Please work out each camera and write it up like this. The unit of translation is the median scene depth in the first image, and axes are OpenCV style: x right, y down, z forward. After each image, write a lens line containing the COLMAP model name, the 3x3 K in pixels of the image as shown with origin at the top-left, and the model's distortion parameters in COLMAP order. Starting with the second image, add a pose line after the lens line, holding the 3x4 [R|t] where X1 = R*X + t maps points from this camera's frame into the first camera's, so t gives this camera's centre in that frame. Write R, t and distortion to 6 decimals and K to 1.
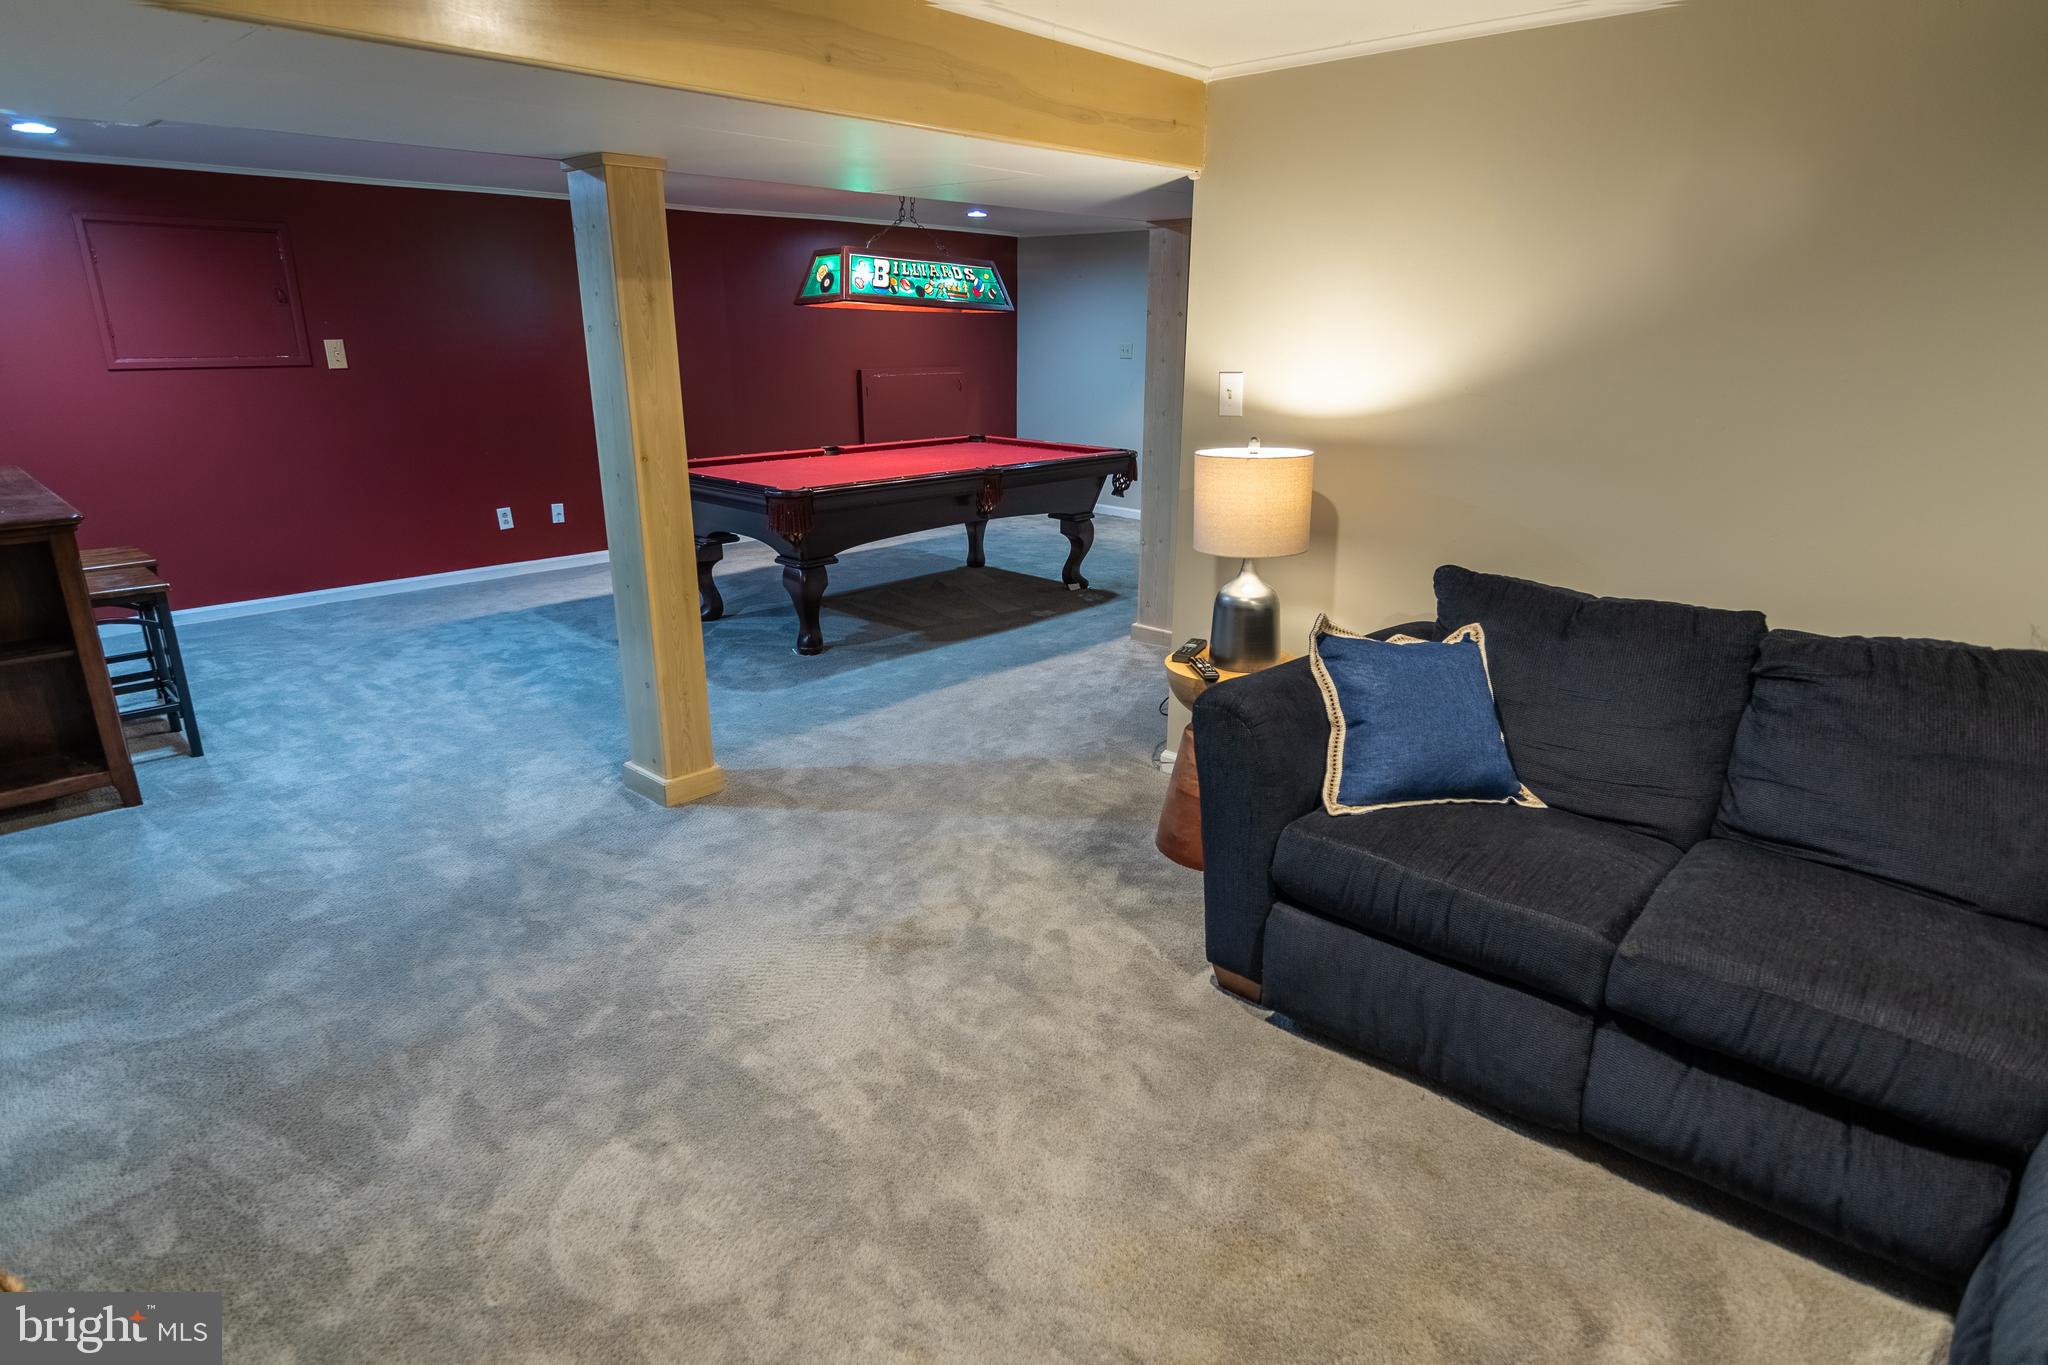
lens RADIAL K [[1155.8, 0, 1024.0], [0, 1155.8, 682.5], [0, 0, 1]] dist [-0.003762, -0.002238]
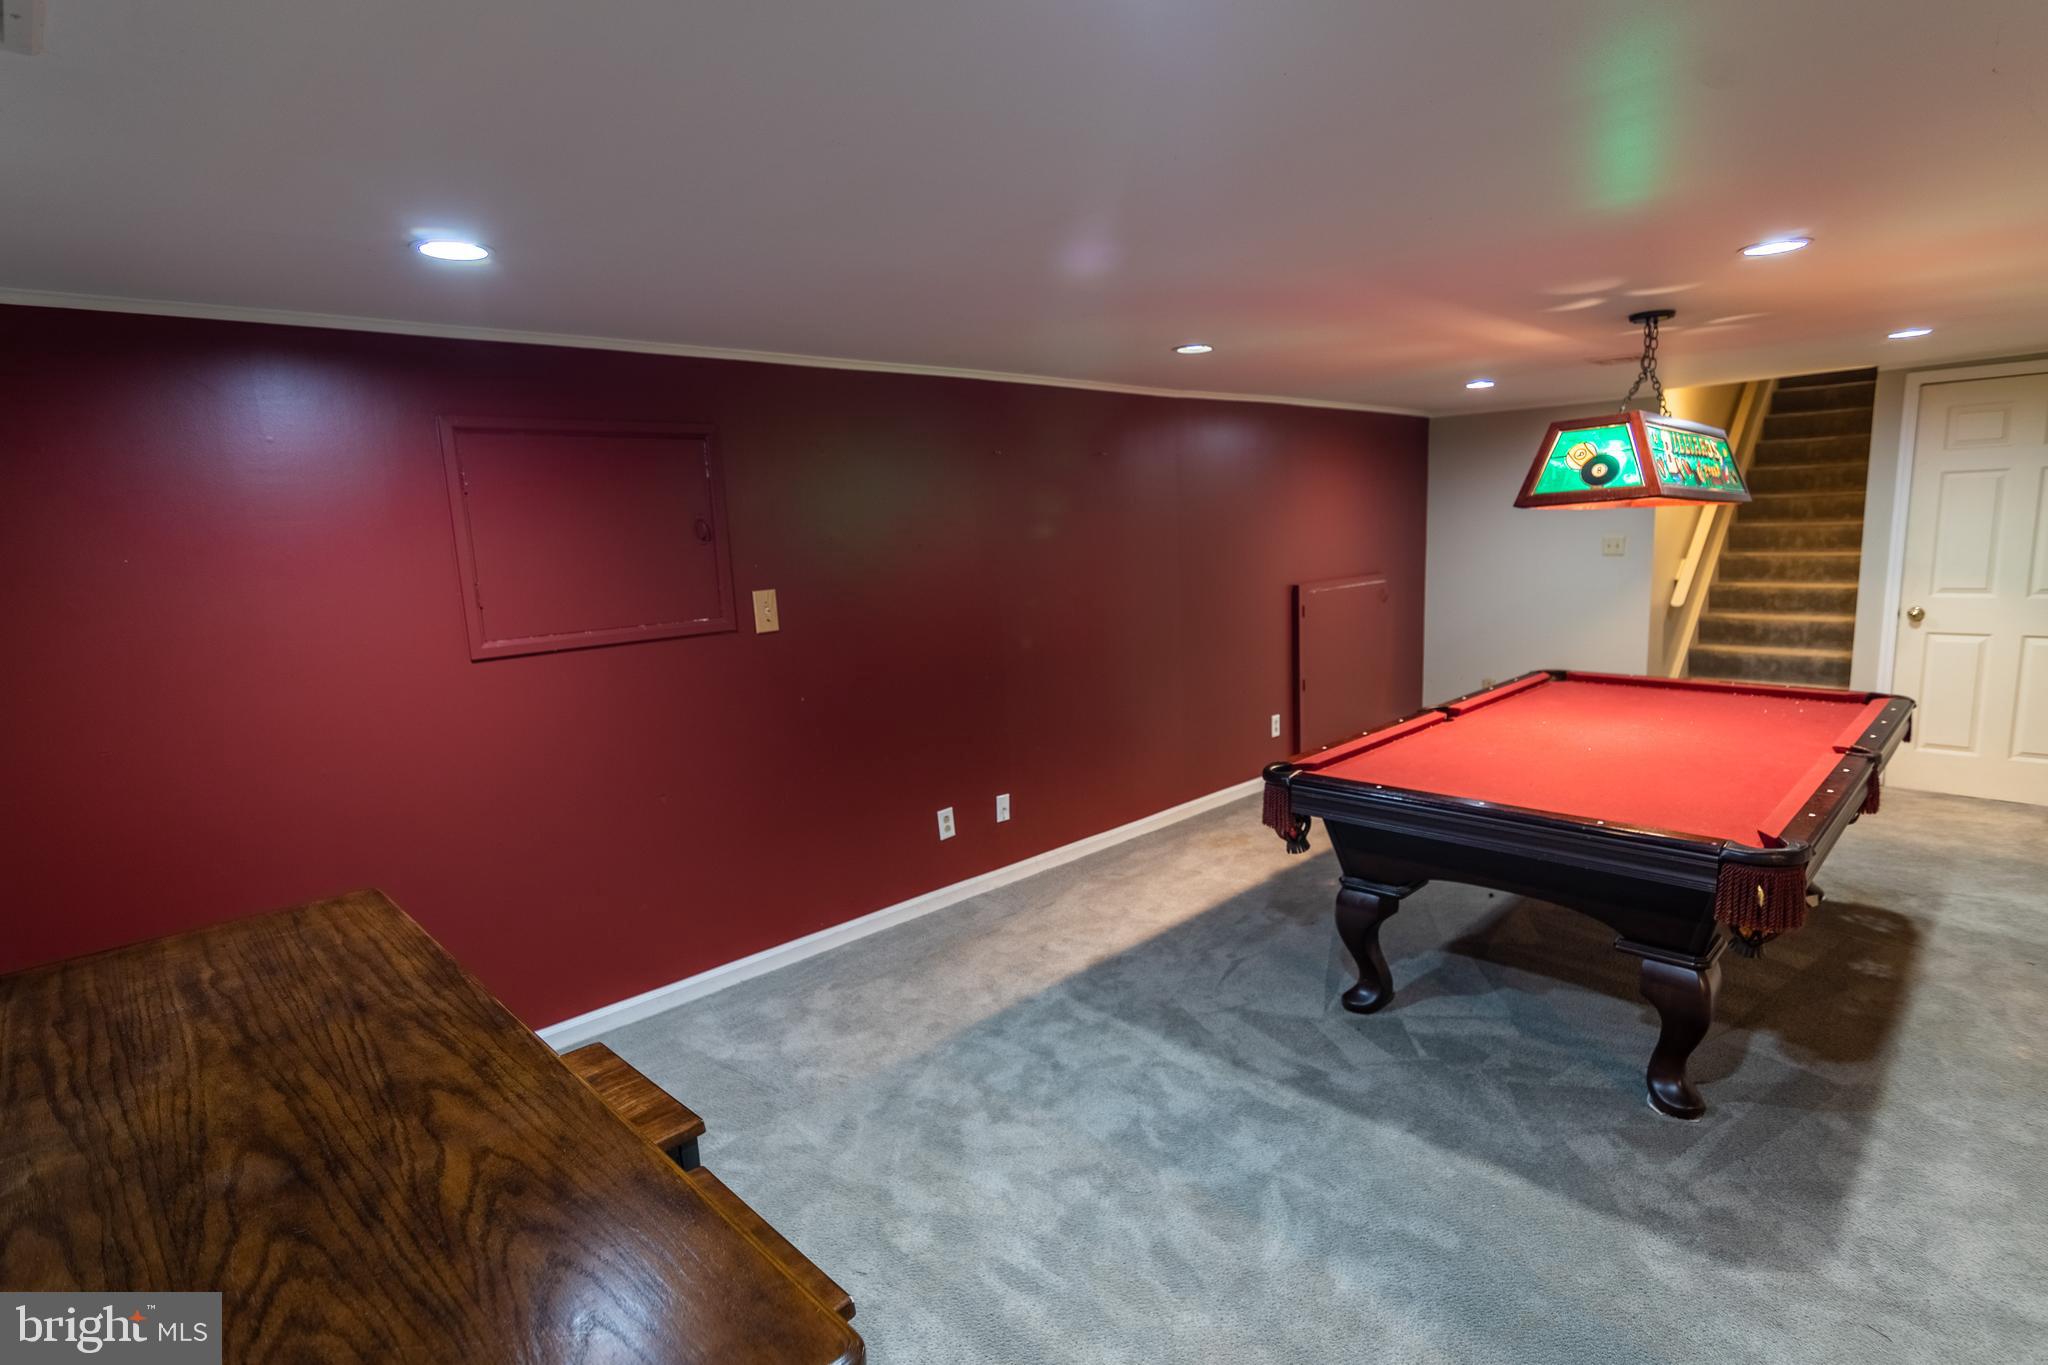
lens RADIAL K [[1074.7, 0, 1024.0], [0, 1074.7, 682.5], [0, 0, 1]] dist [0.001297, -0.000207]
pose [[0.998164, -0.040506, -0.045022, -0.447349], [0.033356, 0.988193, -0.149538, -0.154500], [0.050548, 0.147762, 0.987730, 0.422233]]
